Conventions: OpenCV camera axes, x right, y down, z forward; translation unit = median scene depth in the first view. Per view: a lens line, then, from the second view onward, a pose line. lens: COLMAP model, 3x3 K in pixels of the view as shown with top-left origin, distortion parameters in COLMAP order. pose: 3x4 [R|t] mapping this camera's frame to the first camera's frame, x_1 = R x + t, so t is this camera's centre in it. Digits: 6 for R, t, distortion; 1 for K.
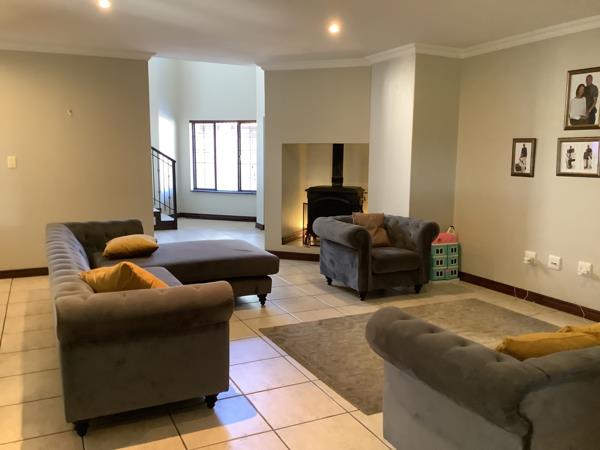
lens RADIAL K [[547.9, 0, 300.0], [0, 547.9, 225.0], [0, 0, 1]] dist [0.128540, -0.237394]
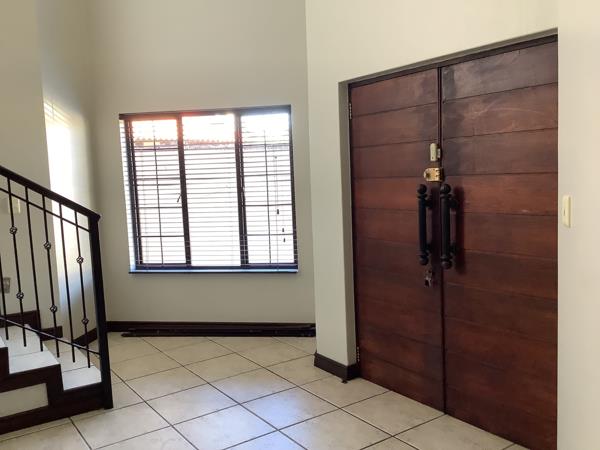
lens RADIAL K [[547.9, 0, 300.0], [0, 547.9, 225.0], [0, 0, 1]] dist [0.128540, -0.237394]
pose [[0.984566, -0.067010, 0.161678, -0.137138], [0.072457, 0.996978, -0.028024, -0.079709], [-0.159311, 0.039306, 0.986446, 0.551841]]
